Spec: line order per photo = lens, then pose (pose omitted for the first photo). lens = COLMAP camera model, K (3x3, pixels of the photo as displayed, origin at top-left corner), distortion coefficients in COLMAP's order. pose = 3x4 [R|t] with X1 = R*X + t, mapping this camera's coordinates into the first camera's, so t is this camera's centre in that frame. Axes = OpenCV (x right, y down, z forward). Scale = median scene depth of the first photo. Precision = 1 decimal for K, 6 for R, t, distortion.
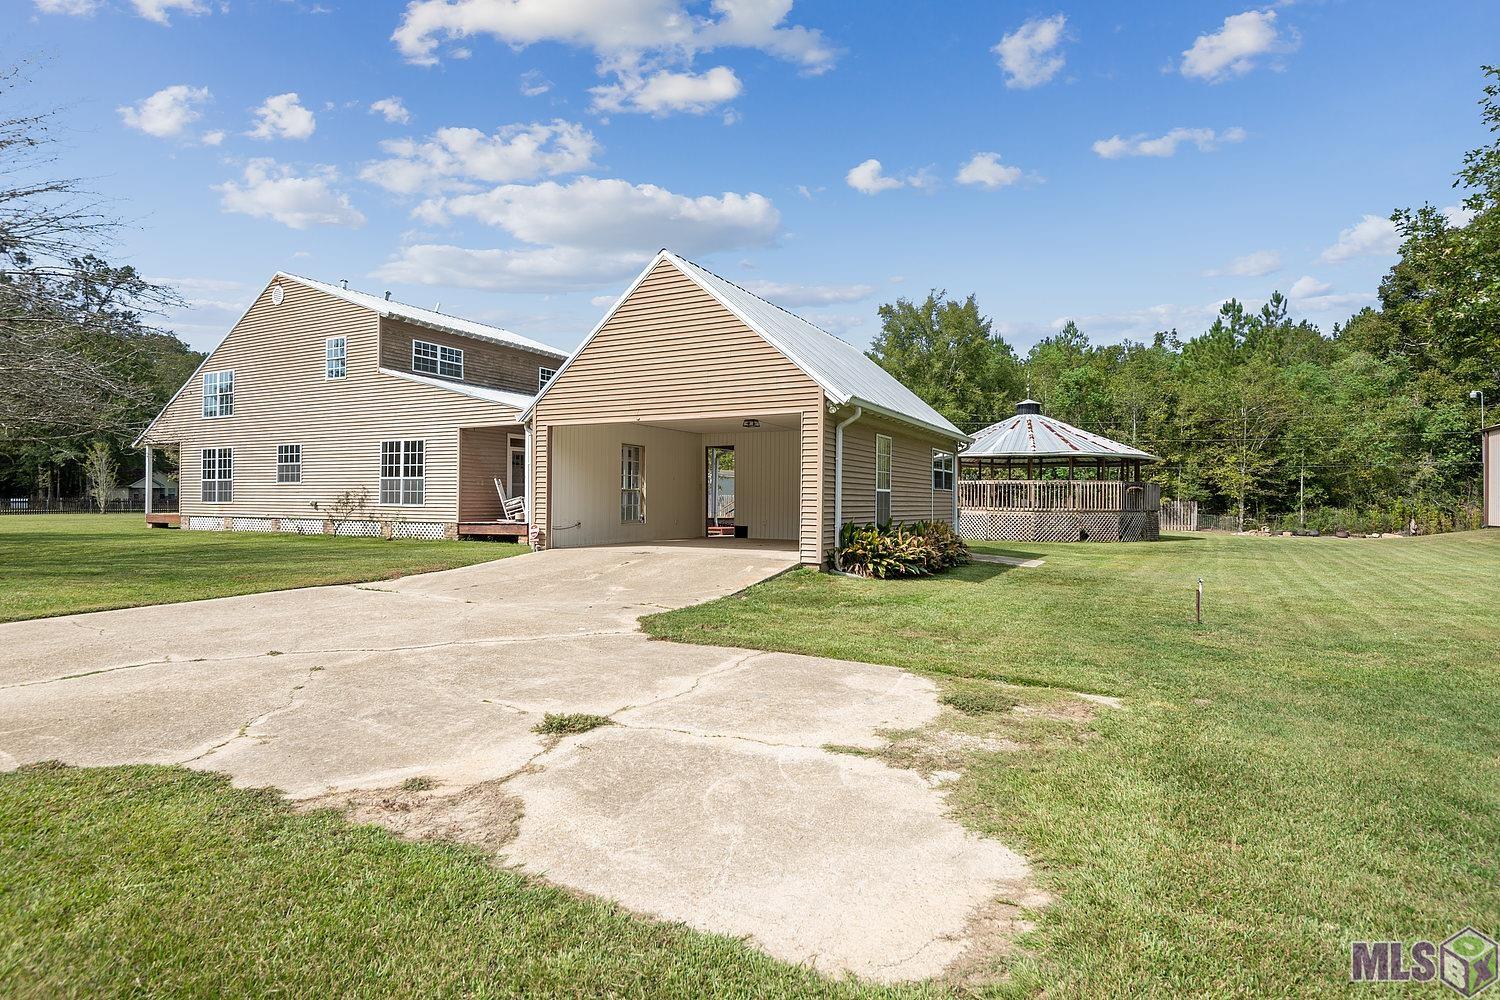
lens RADIAL K [[798.9, 0, 751.5], [0, 798.9, 499.2], [0, 0, 1]] dist [-0.003221, -0.000568]
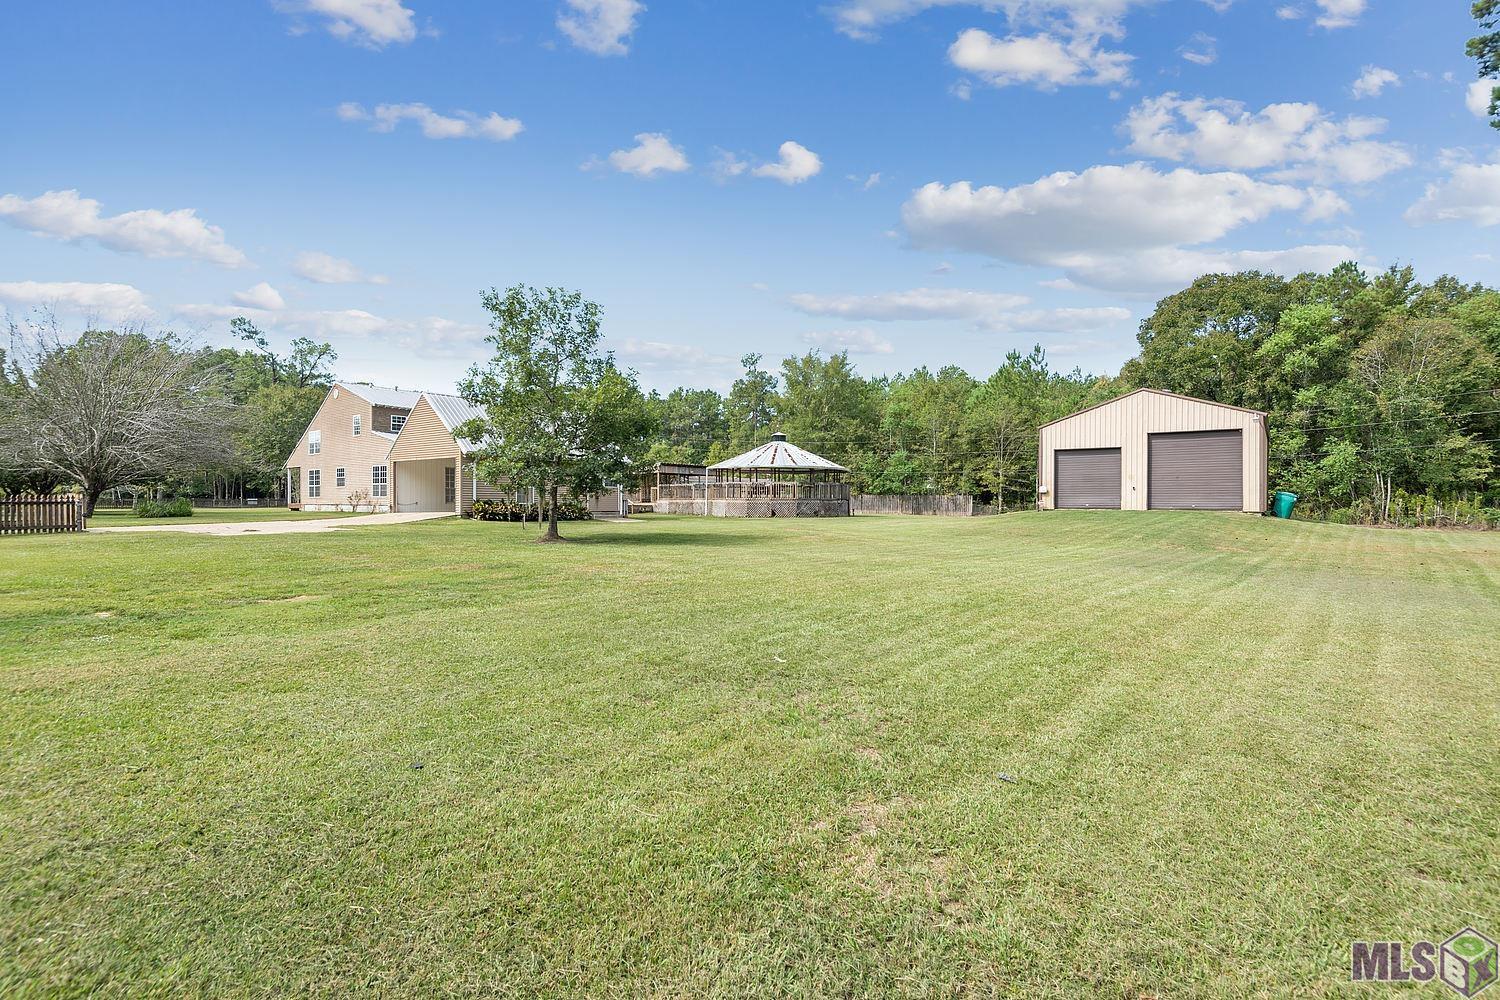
lens RADIAL K [[692.4, 0, 749.2], [0, 692.4, 502.7], [0, 0, 1]] dist [-0.000073, -0.000967]
pose [[0.987776, -0.004398, -0.155820, 0.586282], [0.005118, 0.999978, 0.004219, 0.014101], [0.155798, -0.004965, 0.987777, -0.467871]]
